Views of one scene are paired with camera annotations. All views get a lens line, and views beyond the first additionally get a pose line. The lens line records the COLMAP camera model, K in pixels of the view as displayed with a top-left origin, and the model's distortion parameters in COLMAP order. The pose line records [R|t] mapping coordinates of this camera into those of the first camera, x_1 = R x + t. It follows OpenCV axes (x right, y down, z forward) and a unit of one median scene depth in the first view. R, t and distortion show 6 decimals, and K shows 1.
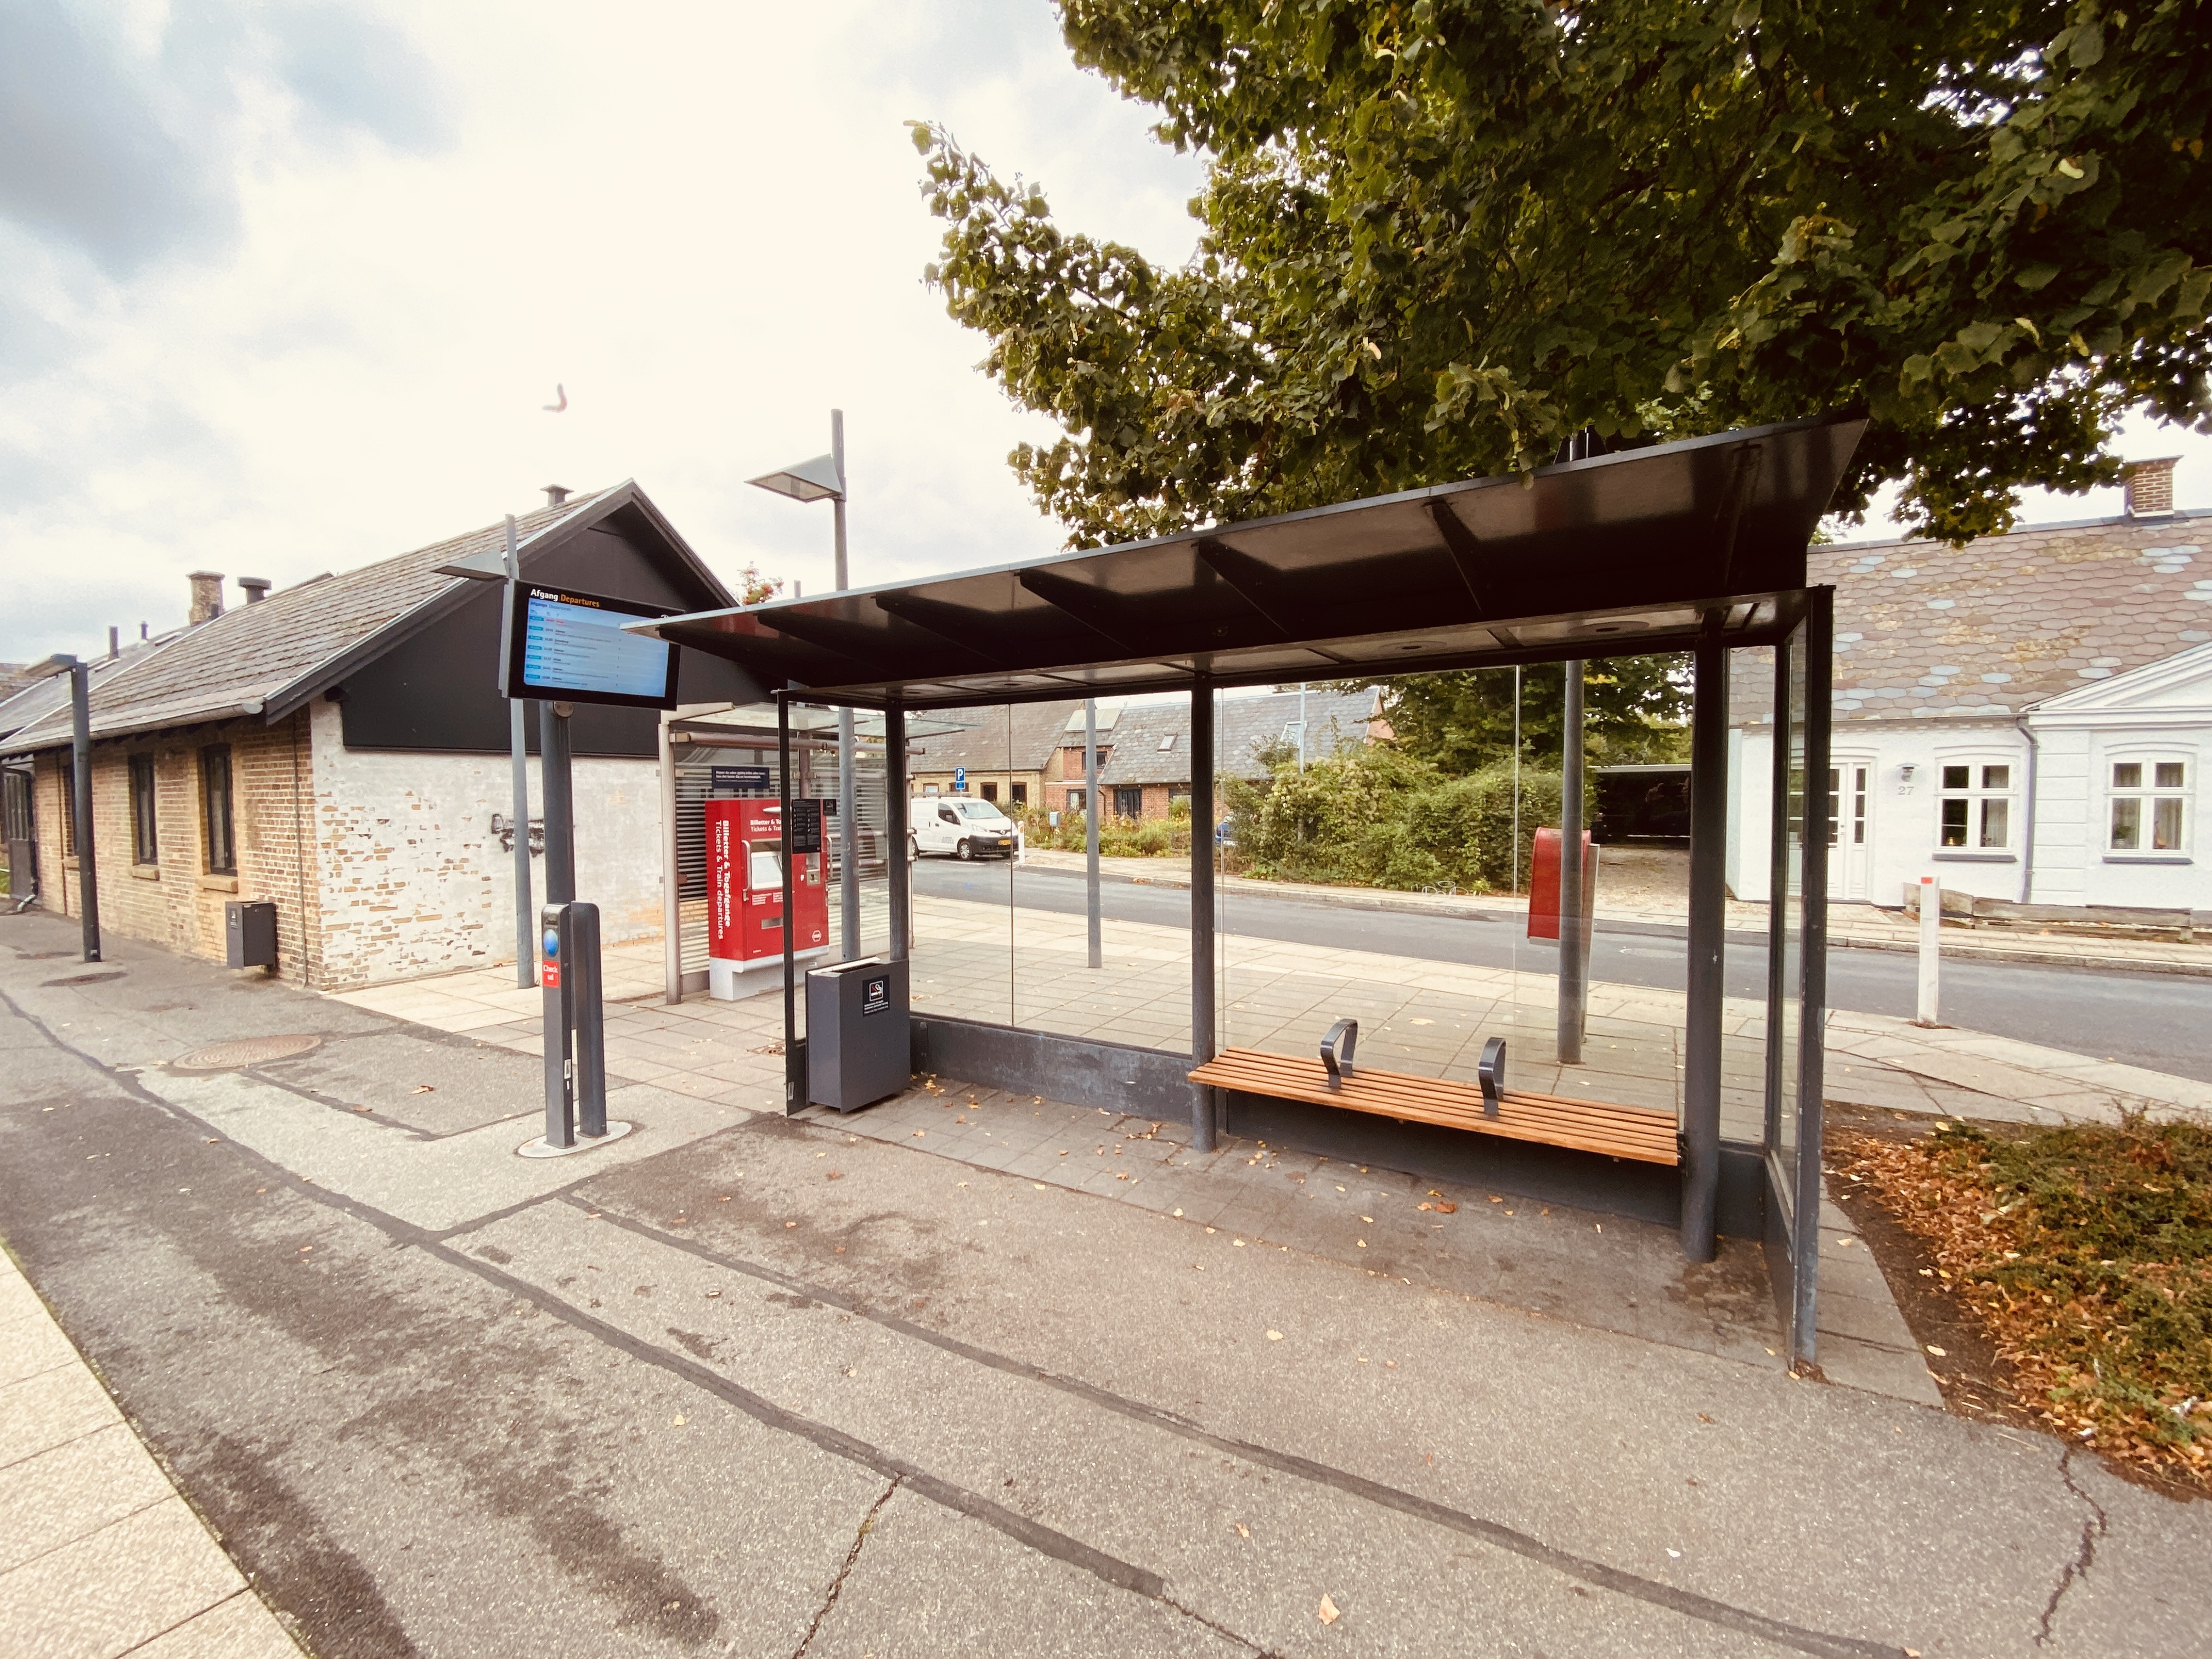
lens RADIAL K [[935.2, 0, 1114.4], [0, 935.2, 838.3], [0, 0, 1]] dist [0.029191, -0.027524]
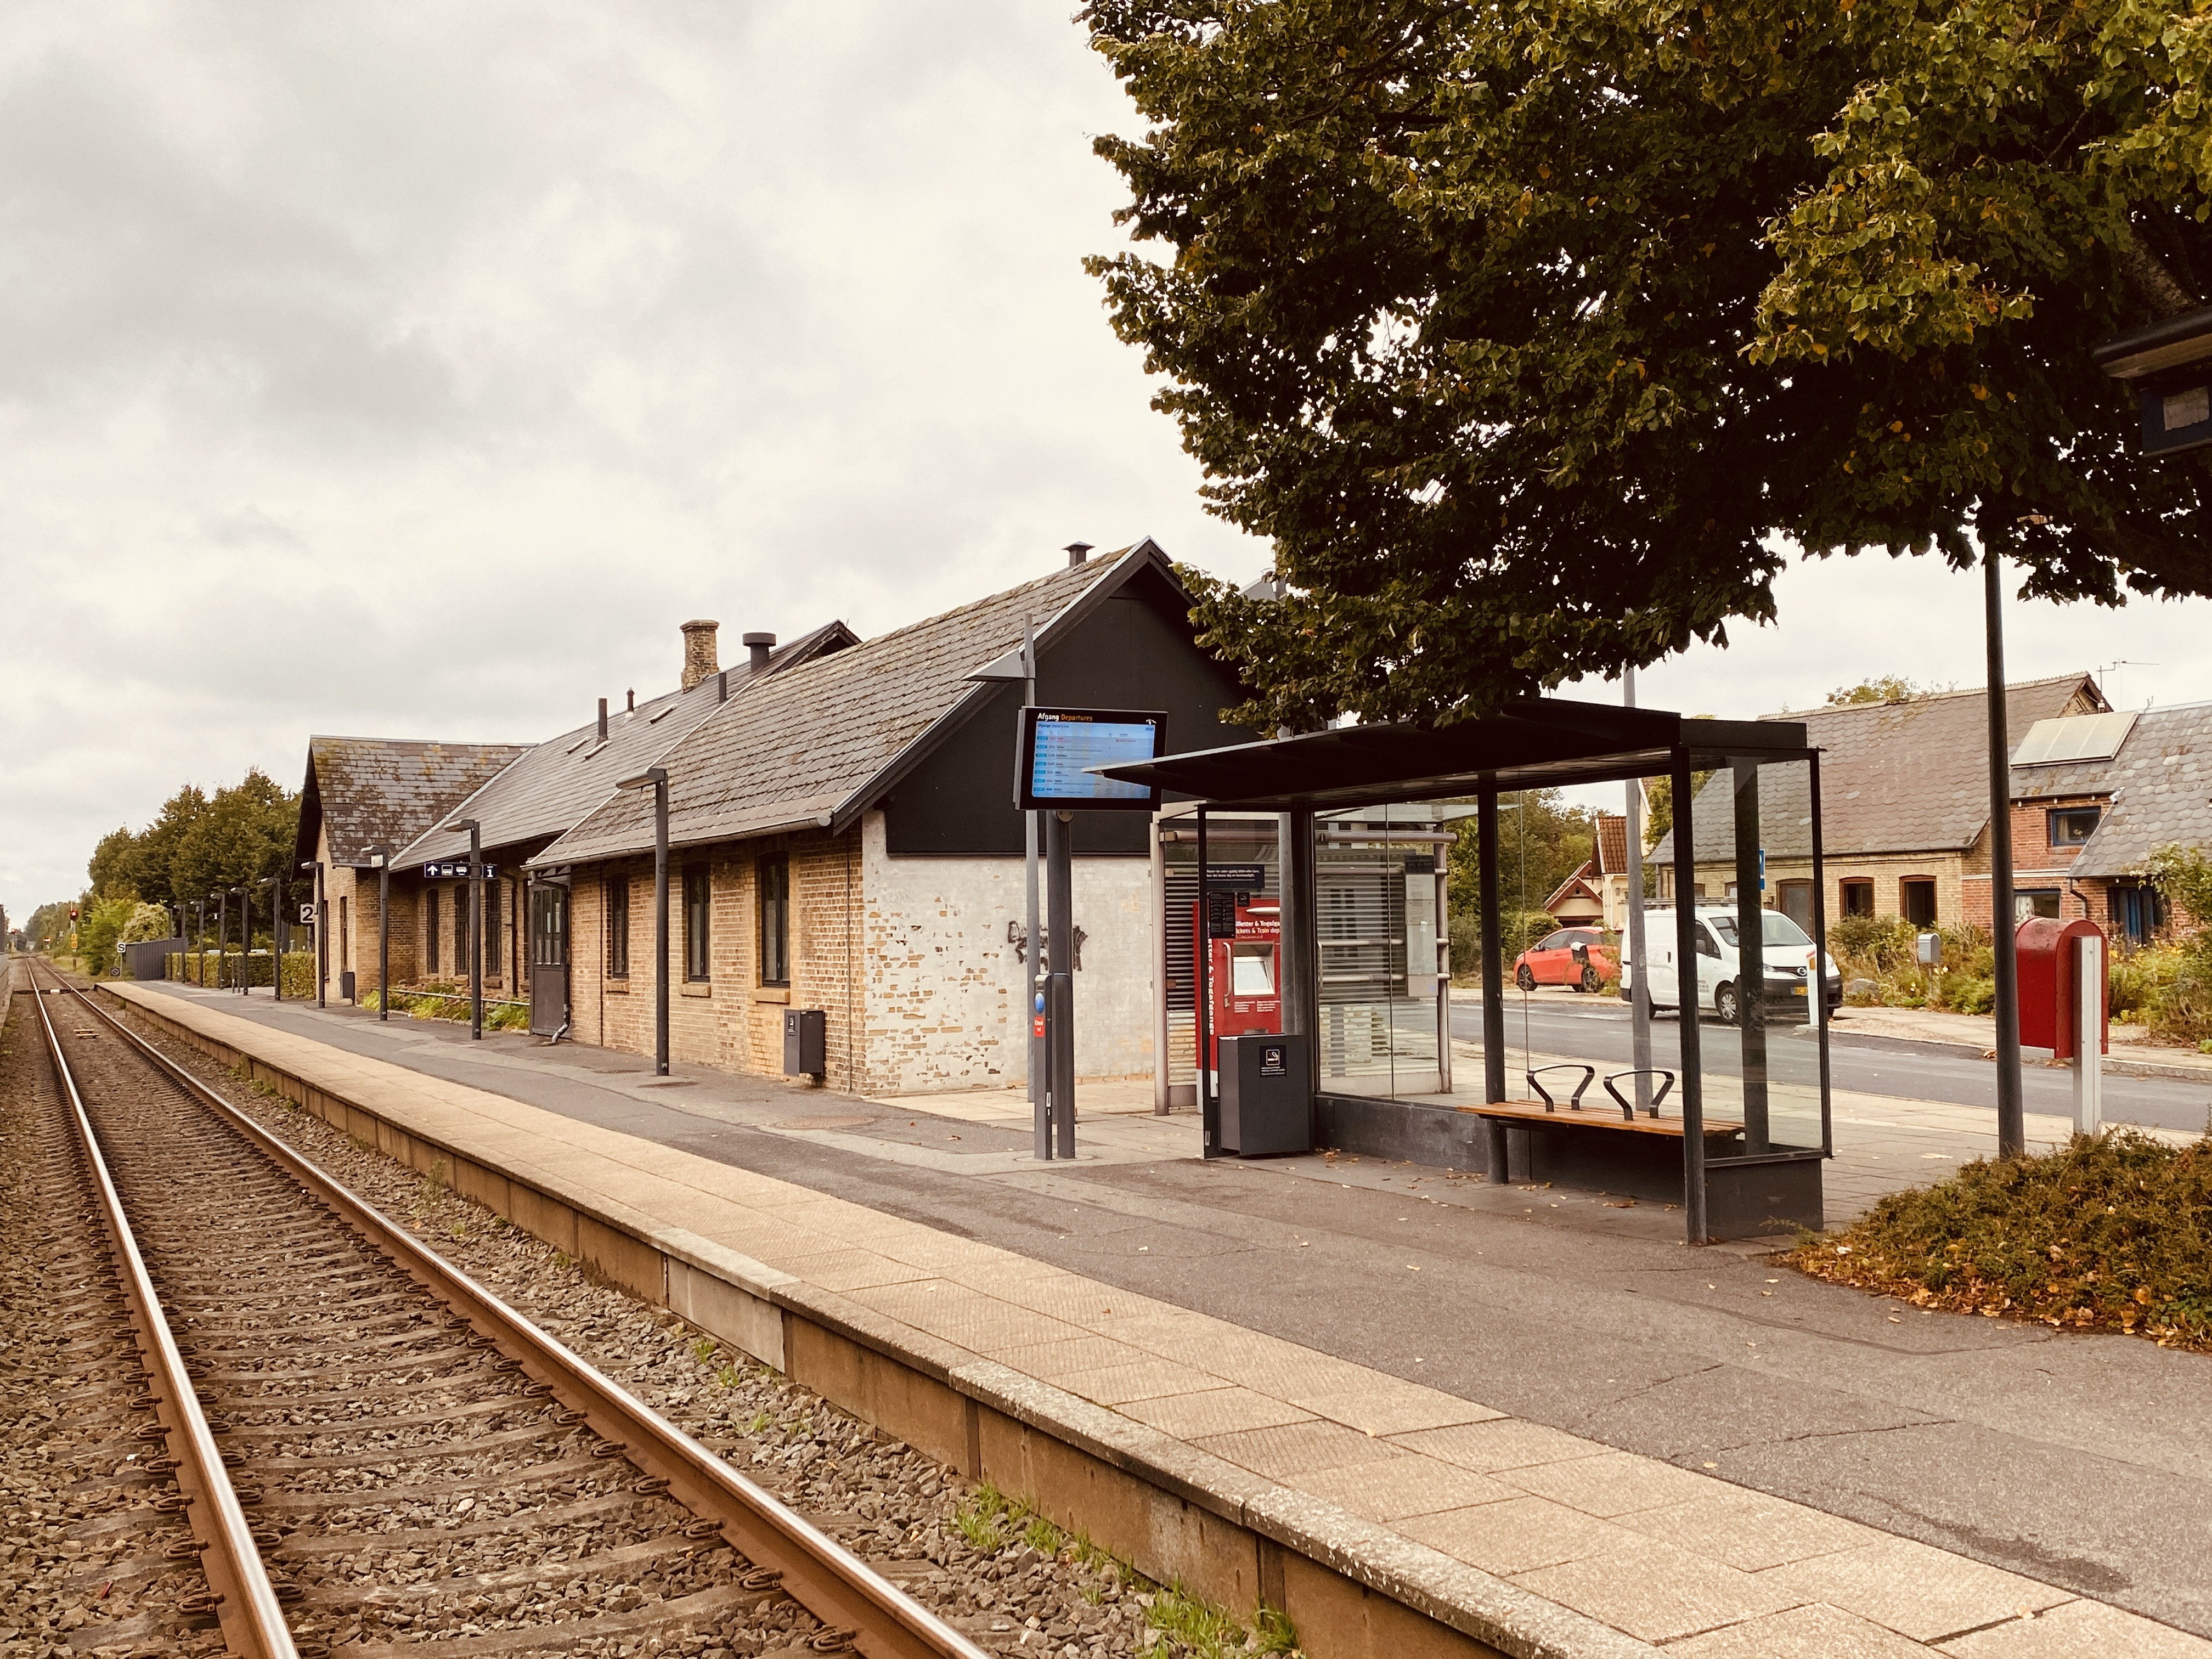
lens RADIAL K [[2082.4, 0, 1106.0], [0, 2082.4, 829.5], [0, 0, 1]] dist [0.147690, 0.000210]
pose [[0.856639, -0.030868, -0.514993, 0.527080], [-0.013550, 0.996518, -0.082269, 0.056900], [0.515739, 0.077453, 0.853238, -0.775986]]
